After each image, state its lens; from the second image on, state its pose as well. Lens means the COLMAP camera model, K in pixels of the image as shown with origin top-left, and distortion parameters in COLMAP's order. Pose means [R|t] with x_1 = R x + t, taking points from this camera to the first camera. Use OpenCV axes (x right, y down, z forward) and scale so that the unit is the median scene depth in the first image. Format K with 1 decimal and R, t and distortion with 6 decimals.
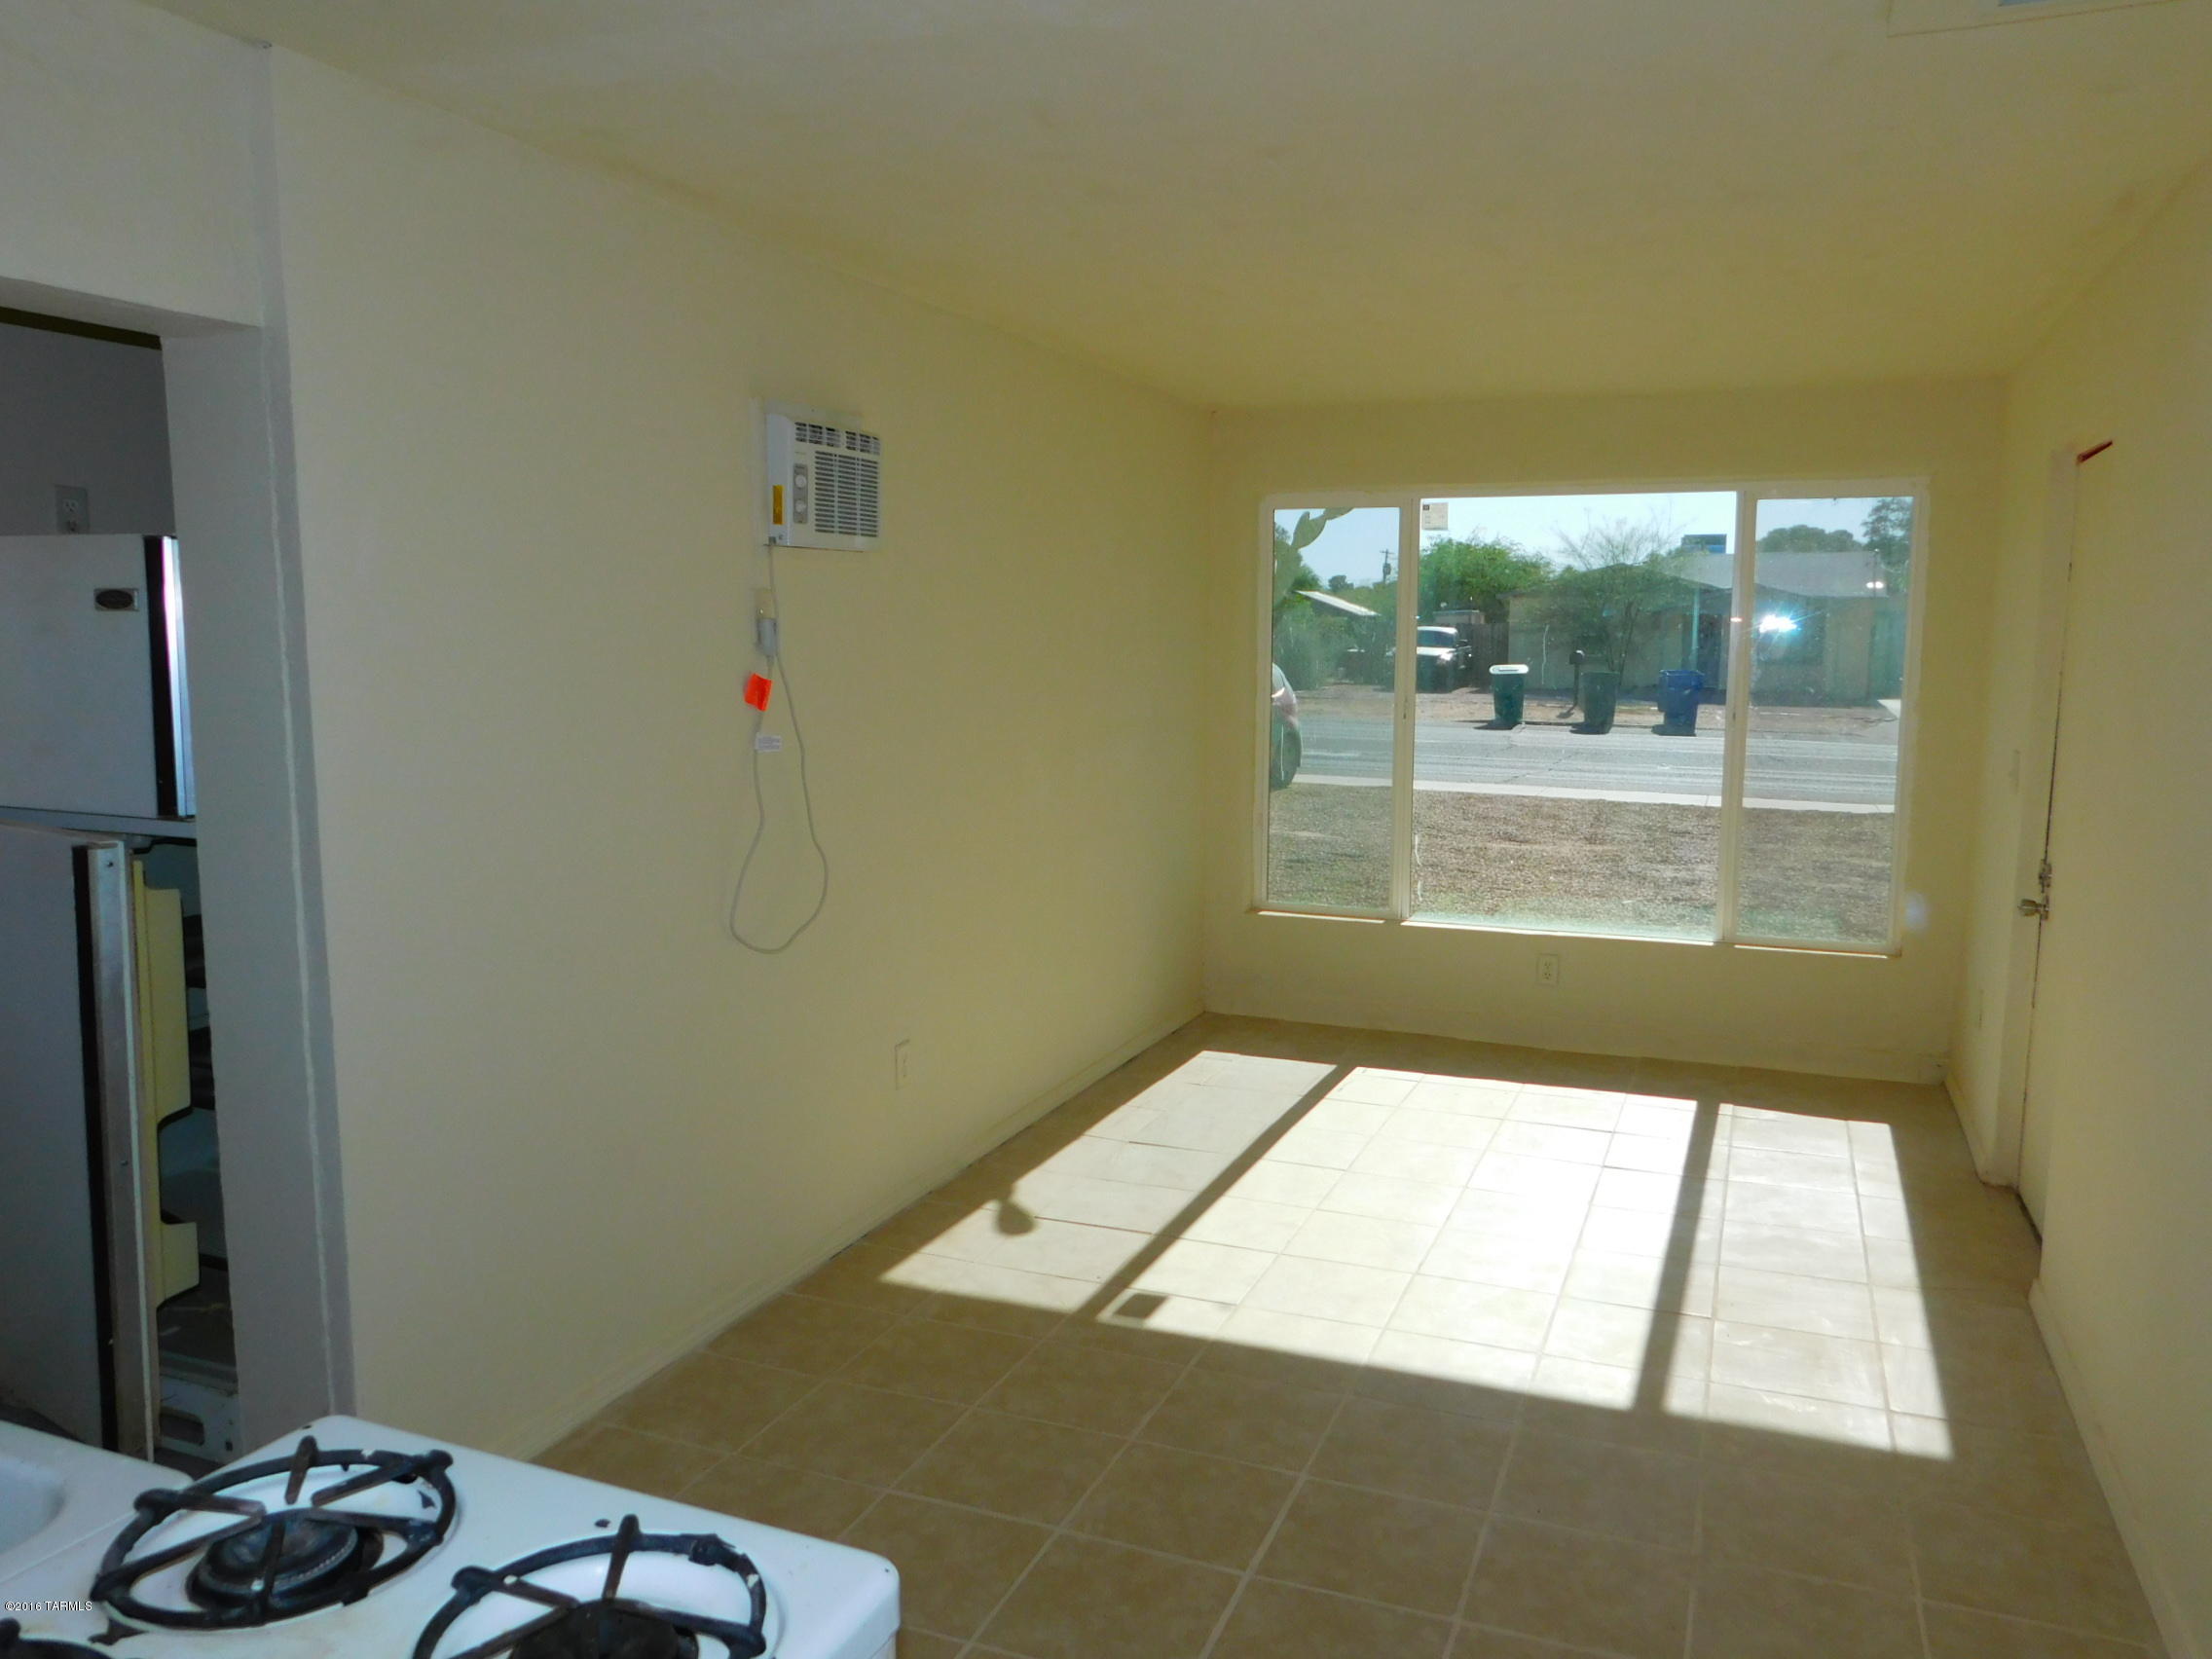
lens RADIAL K [[1650.3, 0, 1106.0], [0, 1650.3, 829.5], [0, 0, 1]] dist [-0.002060, 0.003549]
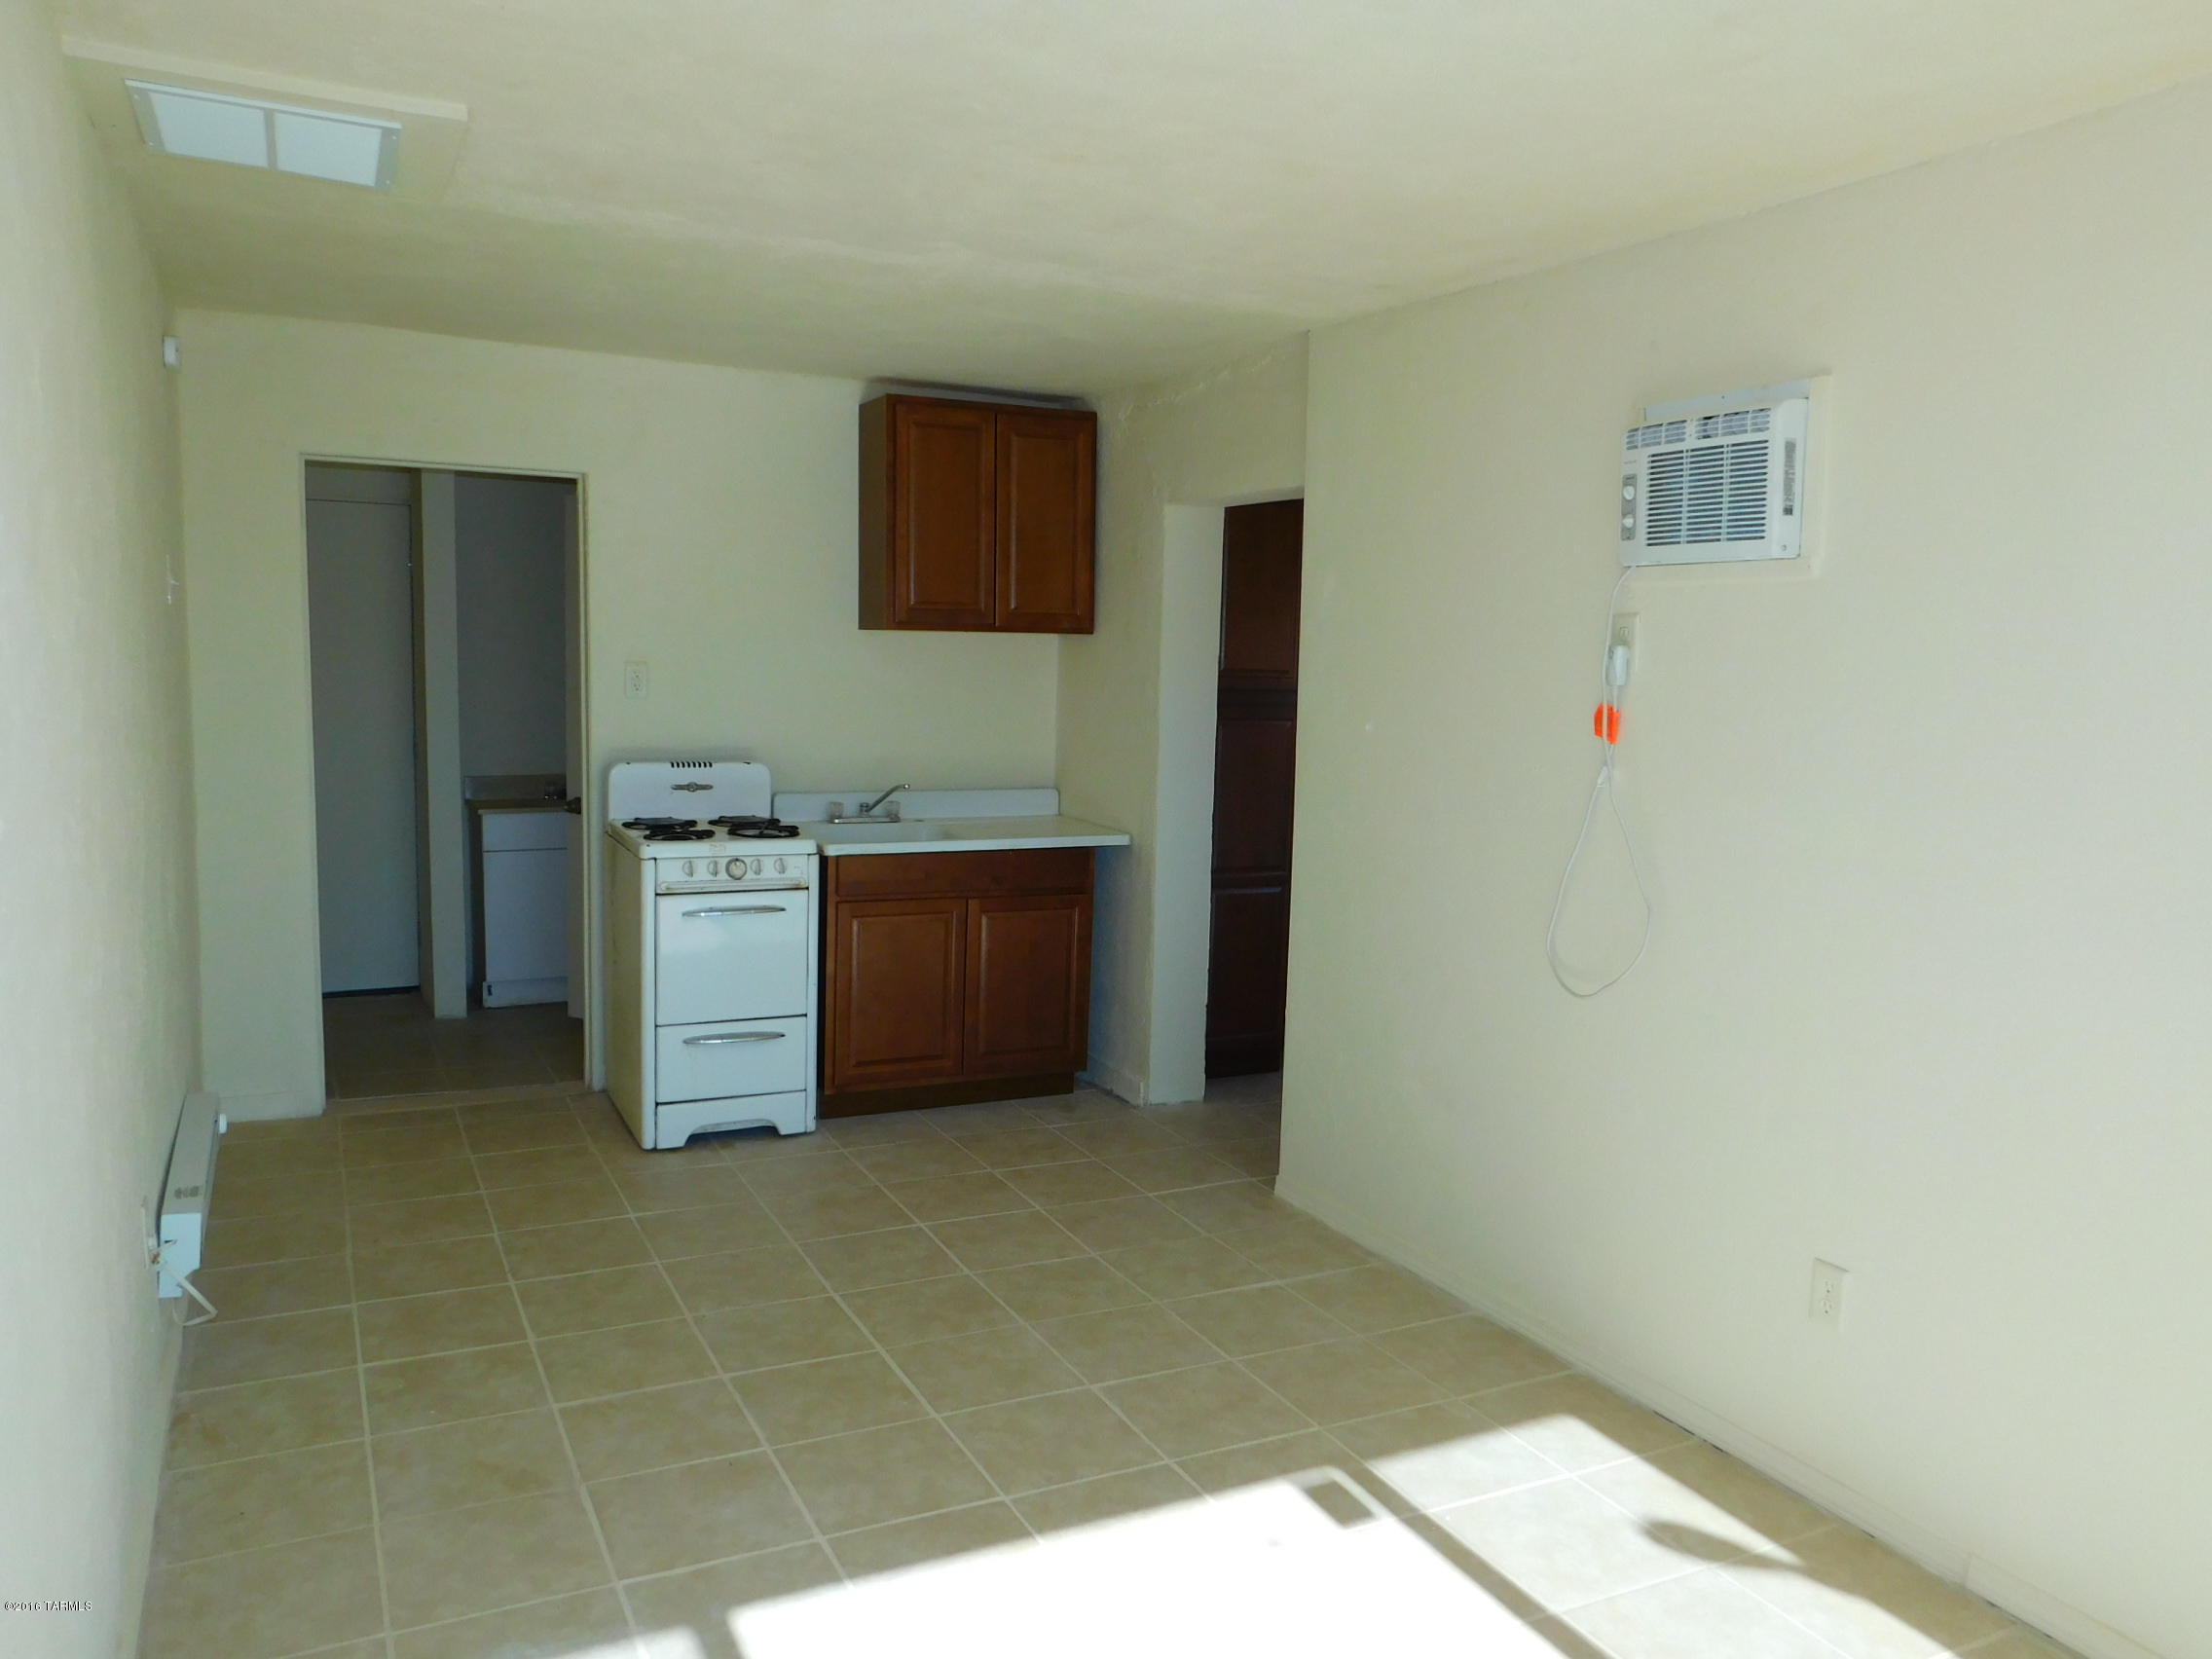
lens RADIAL K [[1626.4, 0, 1106.0], [0, 1626.4, 829.5], [0, 0, 1]] dist [-0.002773, -0.001958]
pose [[-0.659714, 0.060531, -0.749075, 0.678621], [-0.122242, 0.974833, 0.186433, -0.161507], [0.741508, 0.214561, -0.635712, 1.385817]]
